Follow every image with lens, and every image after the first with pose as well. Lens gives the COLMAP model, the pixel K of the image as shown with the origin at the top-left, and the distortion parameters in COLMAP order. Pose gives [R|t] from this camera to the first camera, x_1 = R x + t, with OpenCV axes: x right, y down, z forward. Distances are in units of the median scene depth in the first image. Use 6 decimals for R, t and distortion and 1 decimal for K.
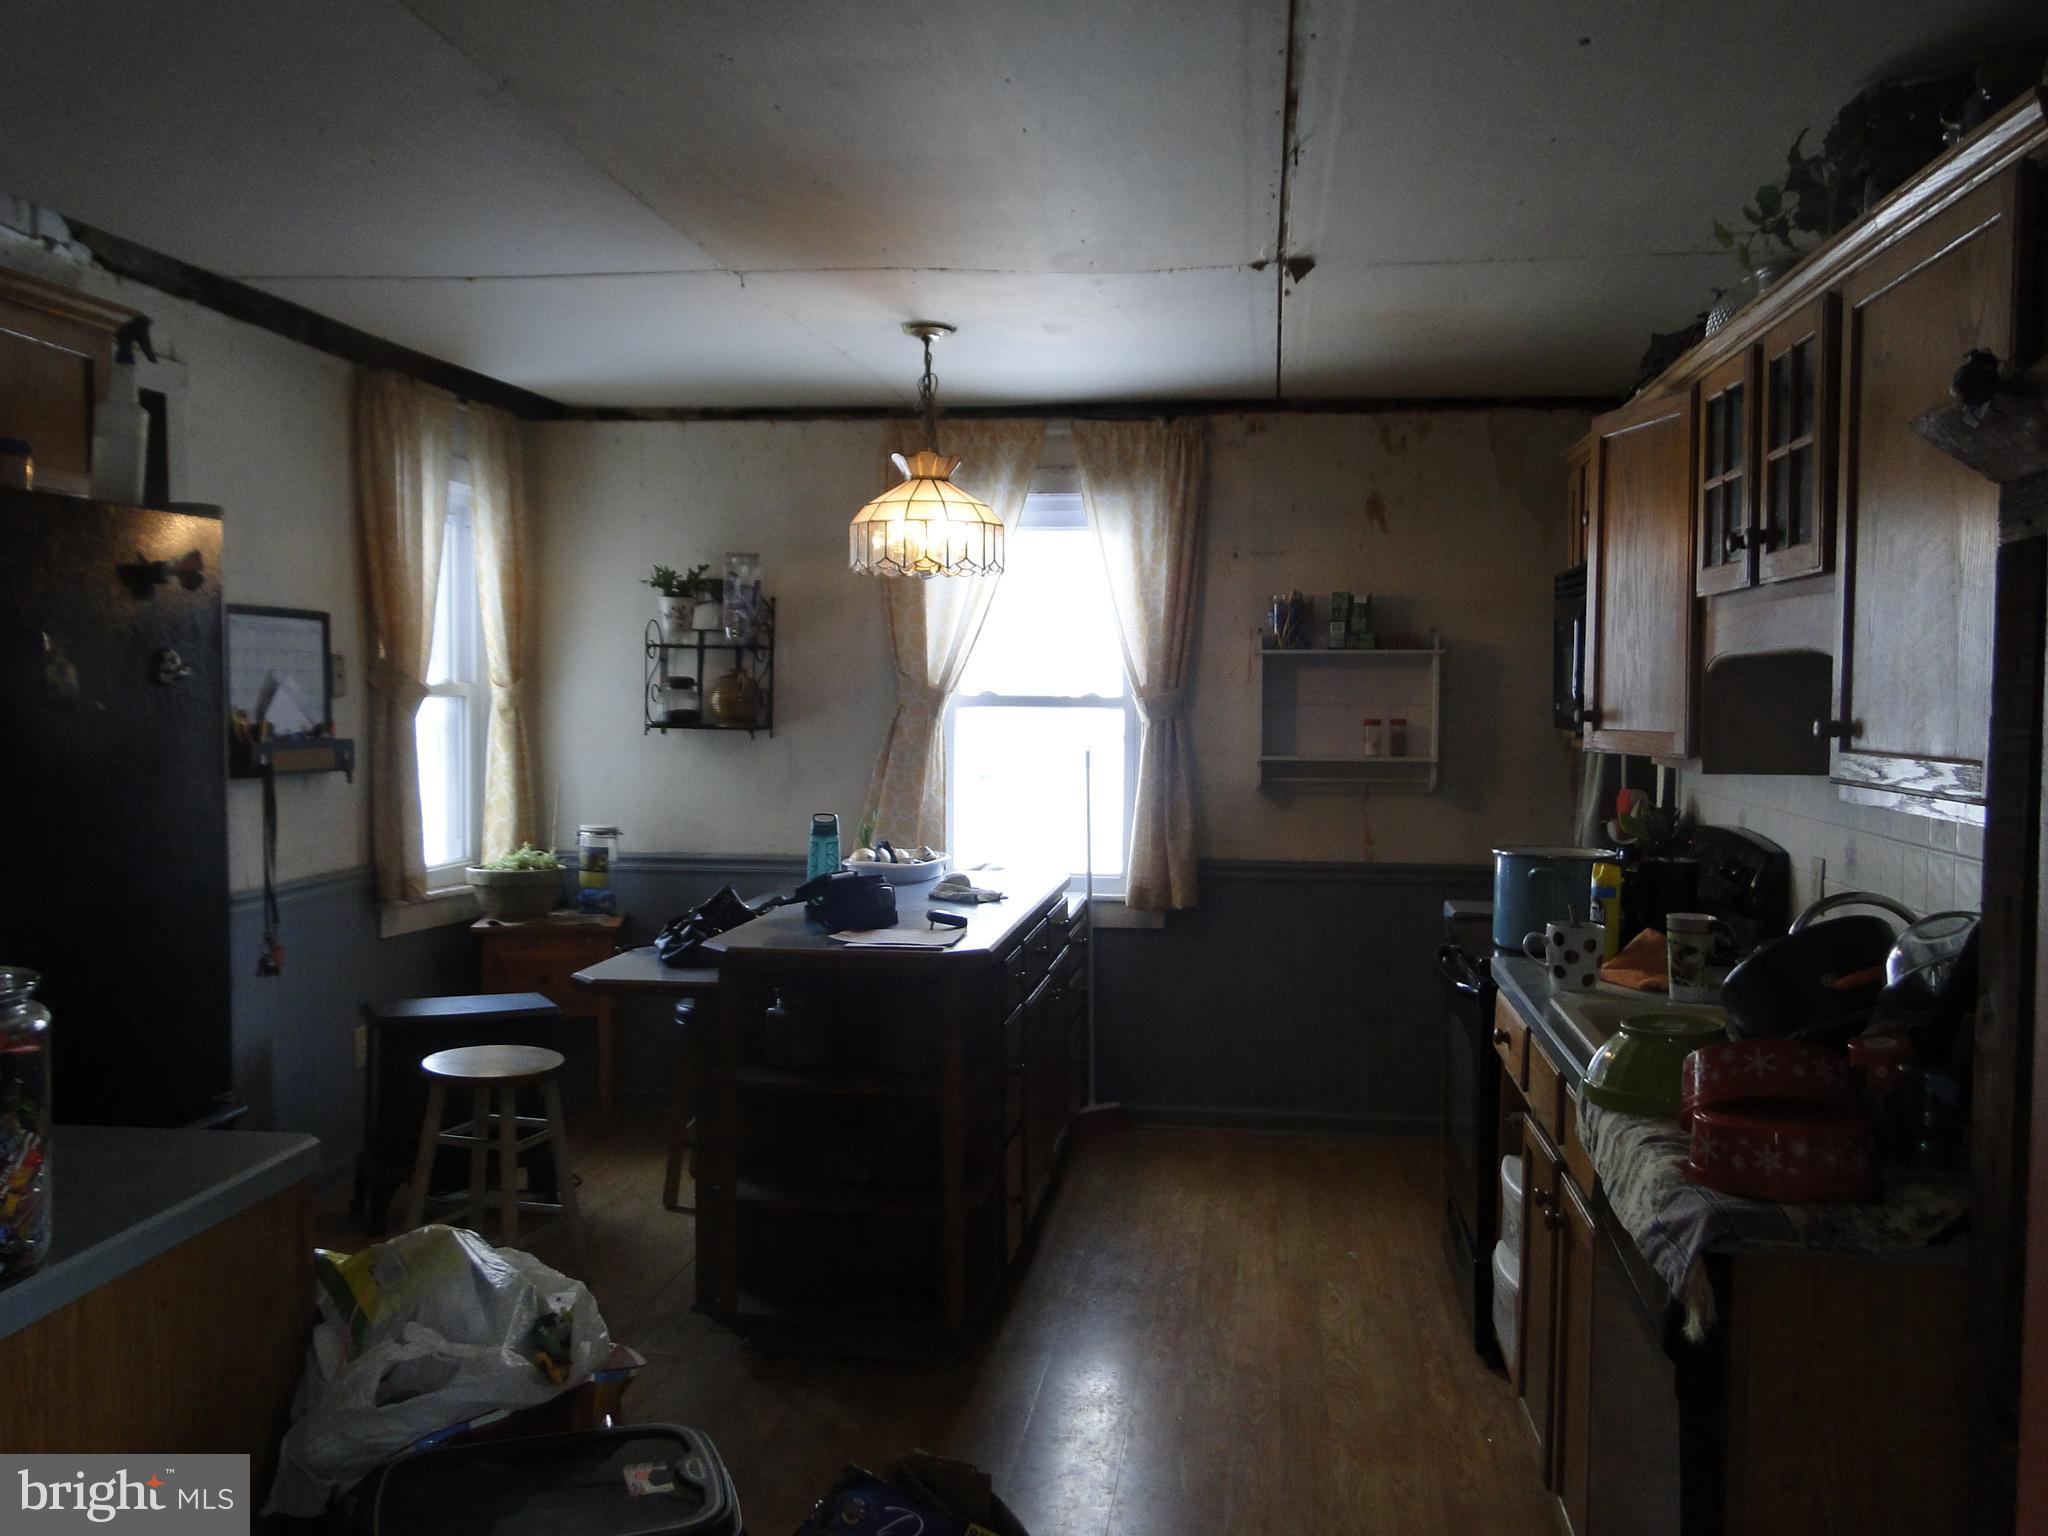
lens RADIAL K [[1695.9, 0, 1030.9], [0, 1695.9, 767.0], [0, 0, 1]] dist [0.011810, -0.010089]
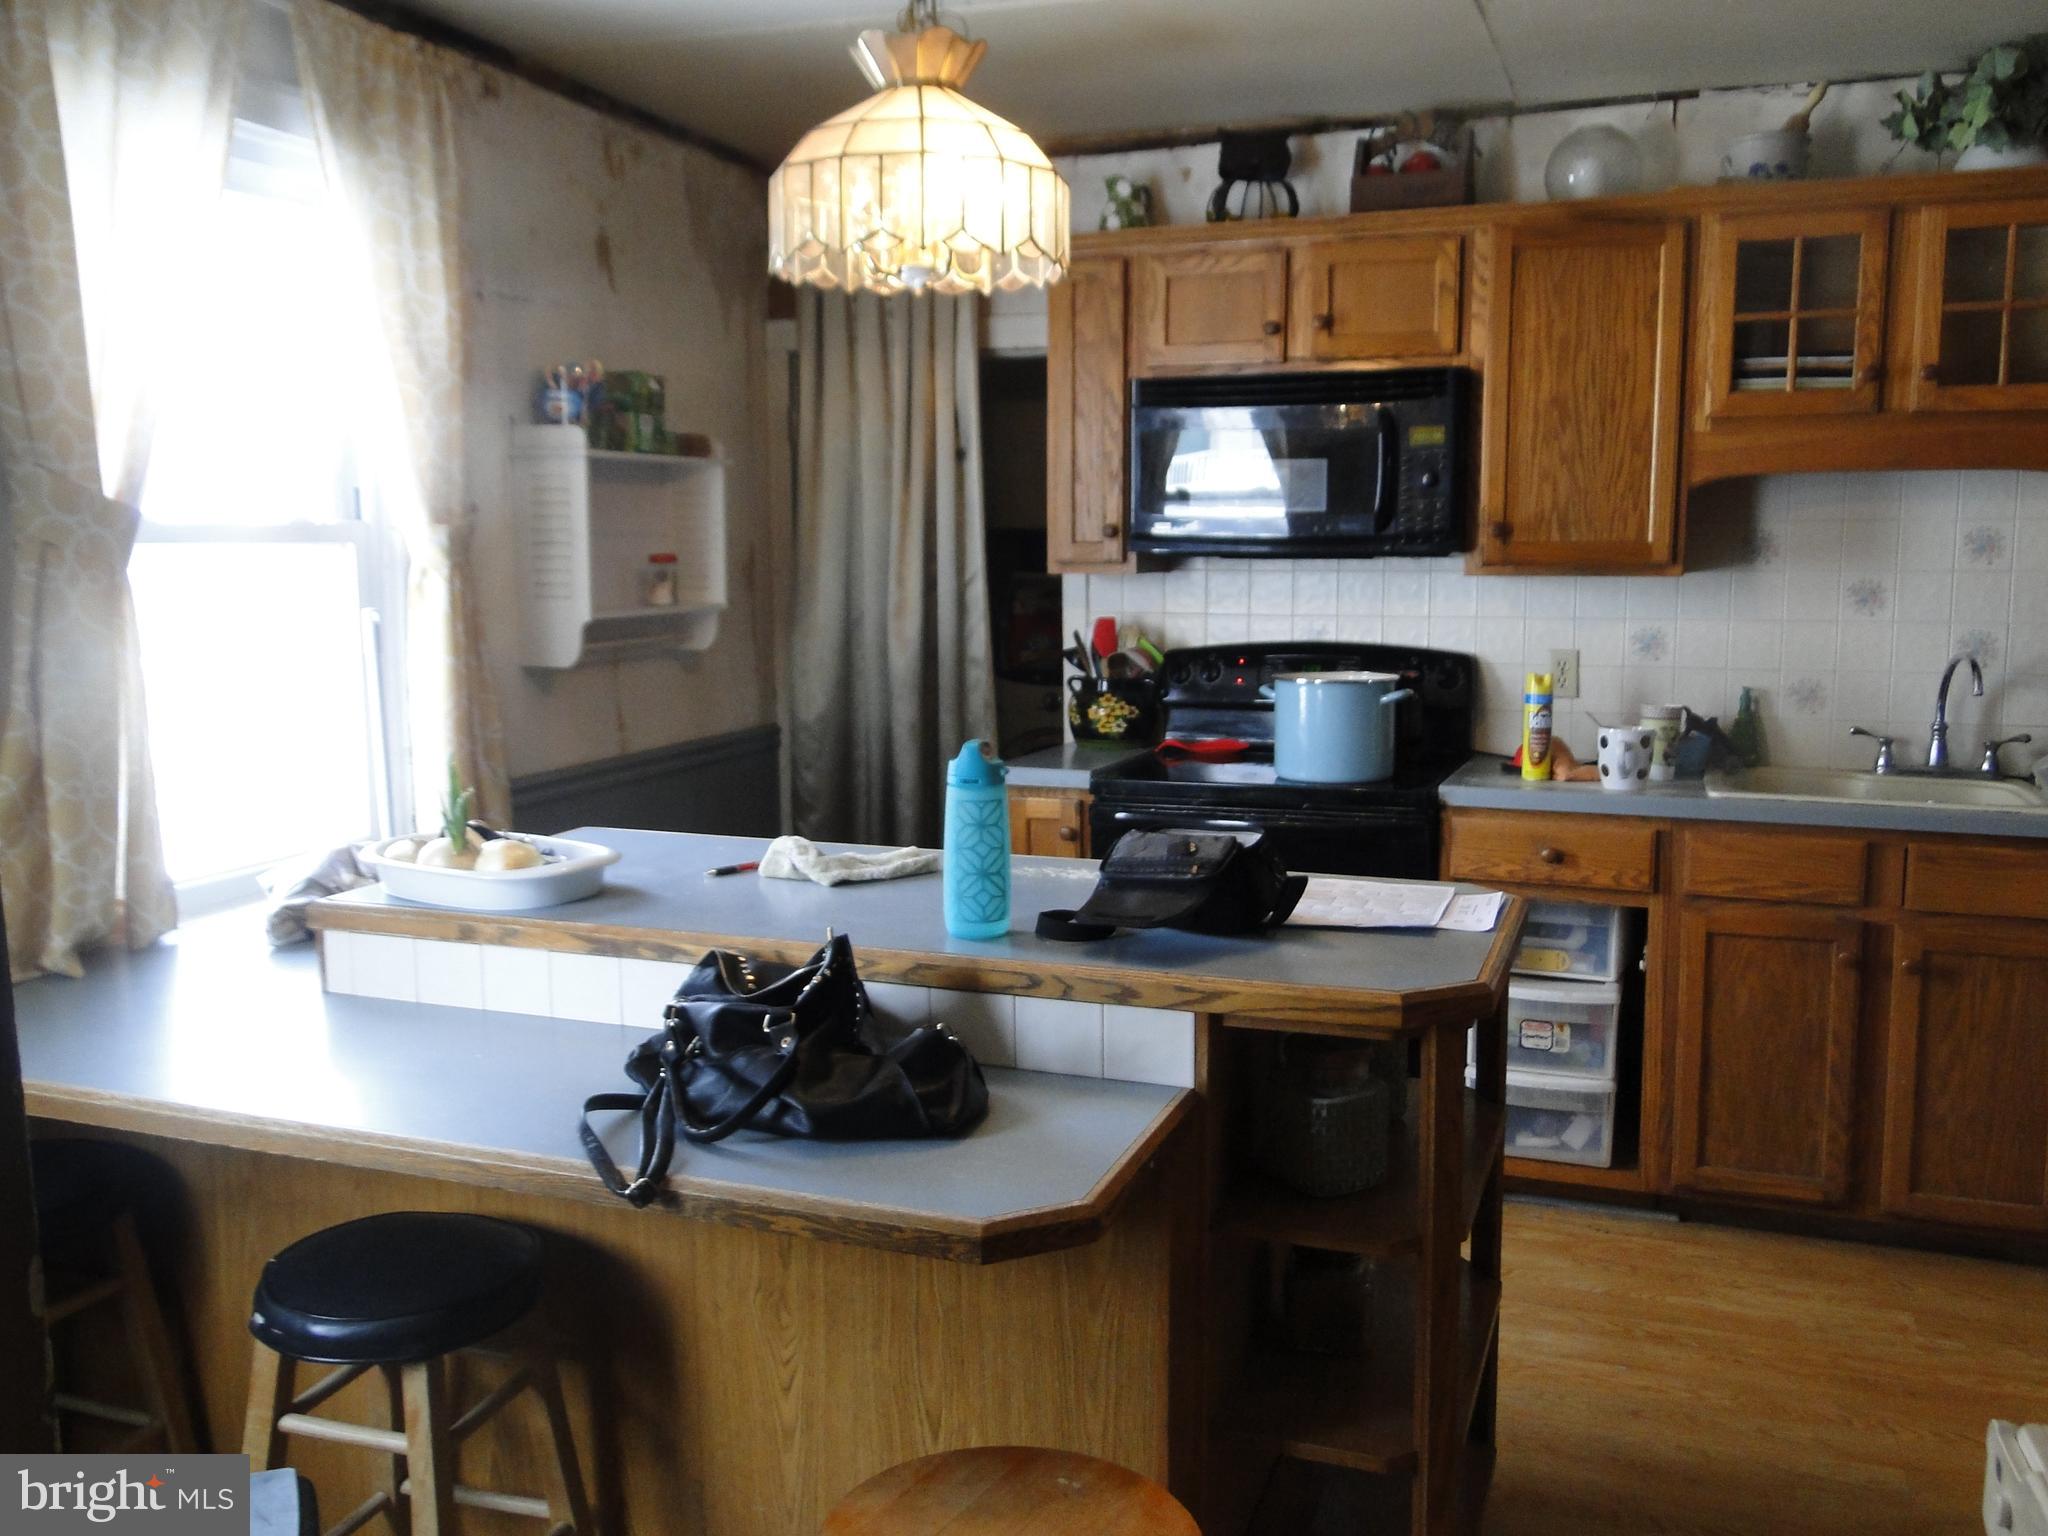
lens RADIAL K [[1695.9, 0, 1032.3], [0, 1695.9, 767.2], [0, 0, 1]] dist [0.011810, -0.010089]
pose [[0.207970, -0.139417, 0.968148, -0.471725], [0.045822, 0.990092, 0.132733, -0.026946], [-0.977061, 0.016758, 0.212298, 0.682673]]
